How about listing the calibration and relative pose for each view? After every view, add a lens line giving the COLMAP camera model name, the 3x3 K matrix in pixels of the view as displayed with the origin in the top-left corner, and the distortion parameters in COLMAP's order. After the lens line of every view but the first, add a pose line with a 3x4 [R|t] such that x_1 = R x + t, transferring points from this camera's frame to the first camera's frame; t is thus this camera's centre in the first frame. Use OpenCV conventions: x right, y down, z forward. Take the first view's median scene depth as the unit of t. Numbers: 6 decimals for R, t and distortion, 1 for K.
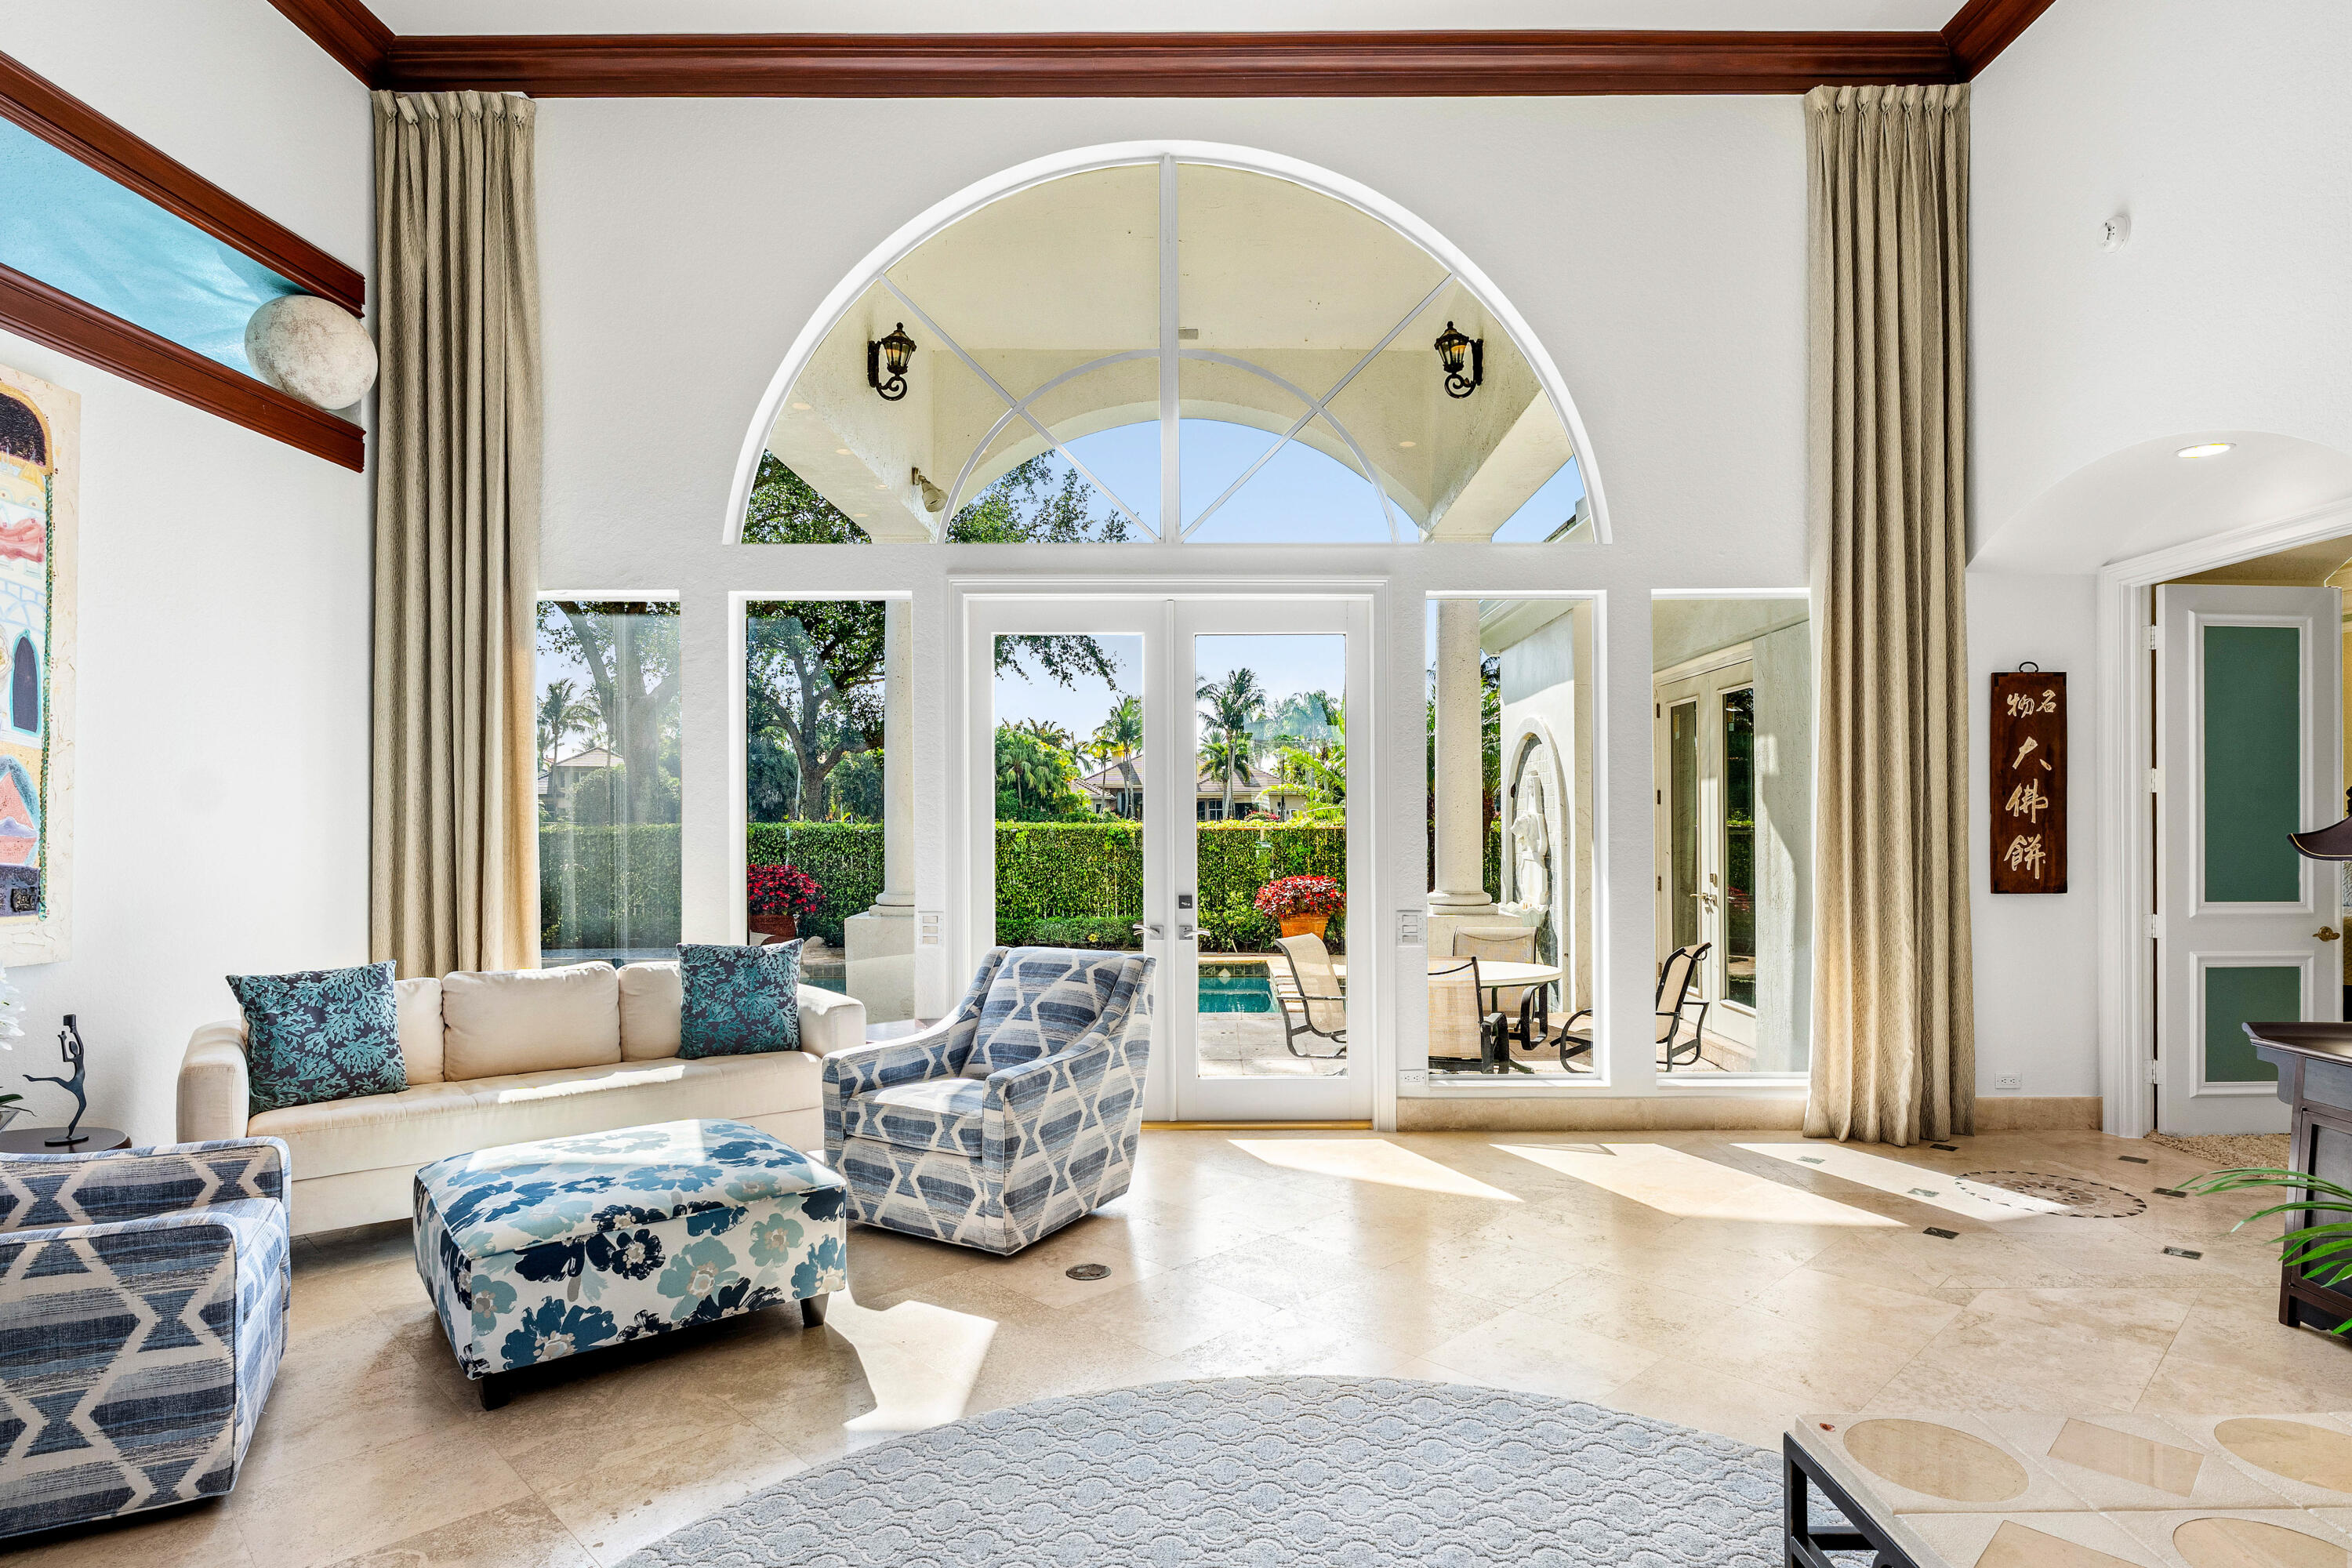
lens RADIAL K [[1266.0, 0, 1215.0], [0, 1266.0, 820.4], [0, 0, 1]] dist [-0.004953, -0.000336]
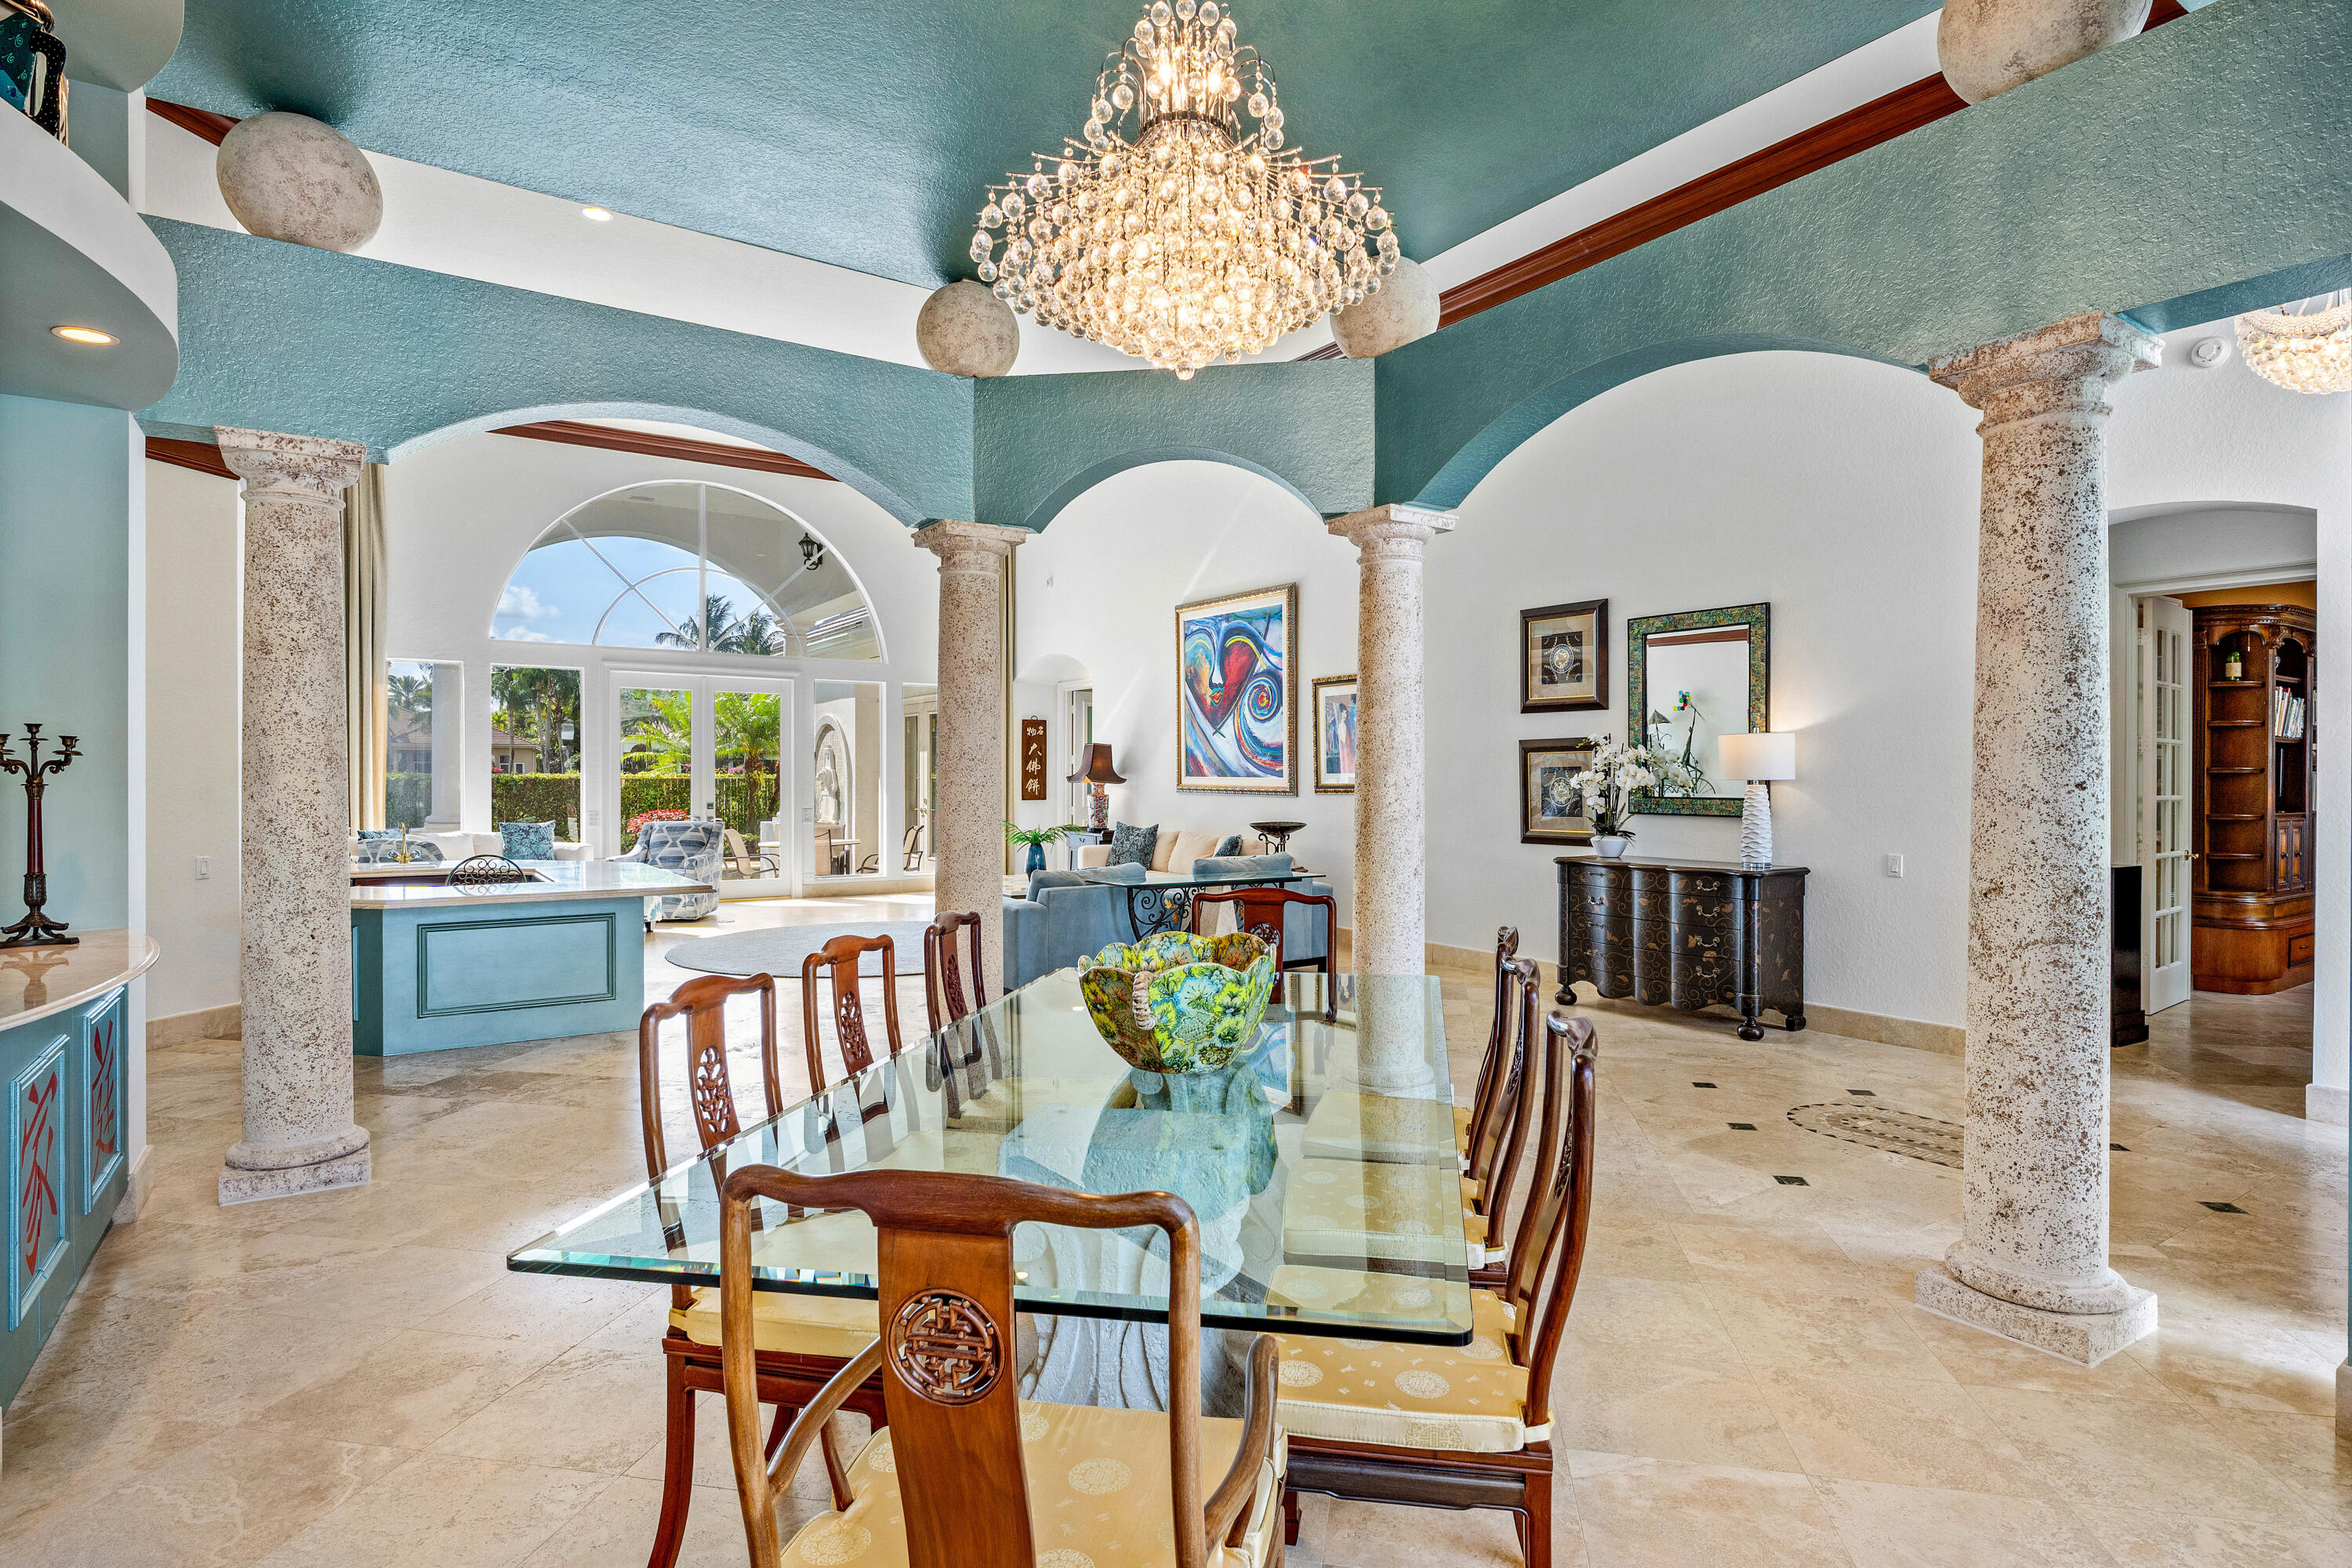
lens RADIAL K [[1200.5, 0, 1176.2], [0, 1200.5, 776.3], [0, 0, 1]] dist [-0.000089, -0.000024]
pose [[0.835871, 0.004940, 0.548904, -0.752062], [-0.005464, 0.999985, -0.000678, 0.008690], [-0.548899, -0.002432, 0.835885, -1.913629]]
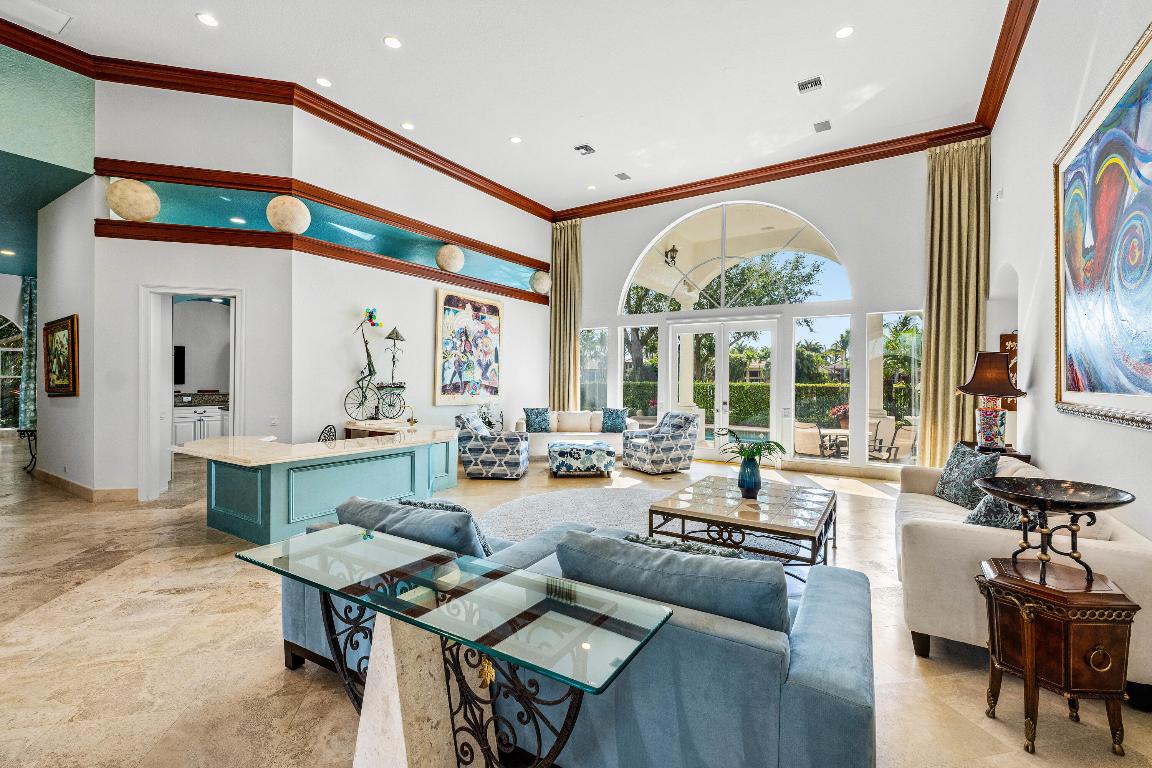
lens RADIAL K [[502.0, 0, 576.0], [0, 502.0, 384.0], [0, 0, 1]] dist [0.001024, 0.000094]
pose [[0.834404, 0.015973, -0.550922, 0.615558], [-0.013701, 0.999872, 0.008238, -0.000103], [0.550983, 0.000675, 0.834516, -0.701327]]
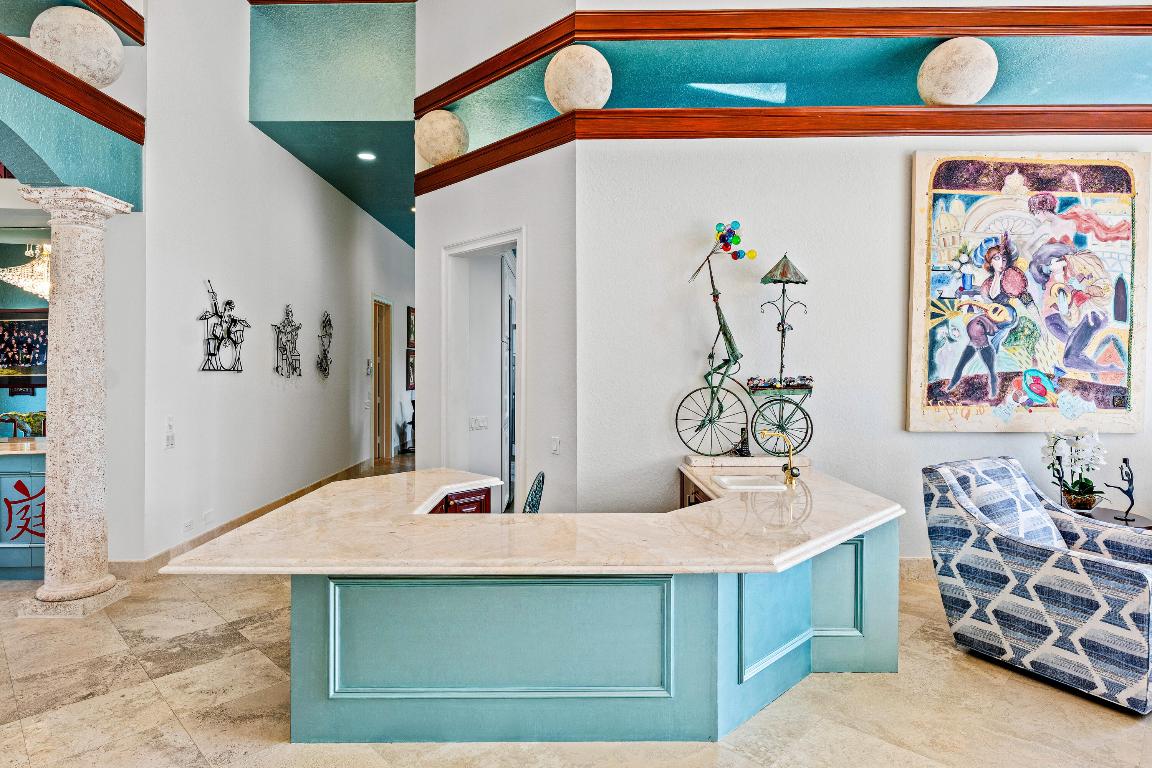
lens RADIAL K [[626.8, 0, 568.5], [0, 626.8, 373.2], [0, 0, 1]] dist [-0.002155, -0.001220]
pose [[-0.016266, 0.009675, -0.999821, 0.114442], [0.005403, 0.999939, 0.009589, -0.000012], [0.999853, -0.005246, -0.016317, 0.089558]]
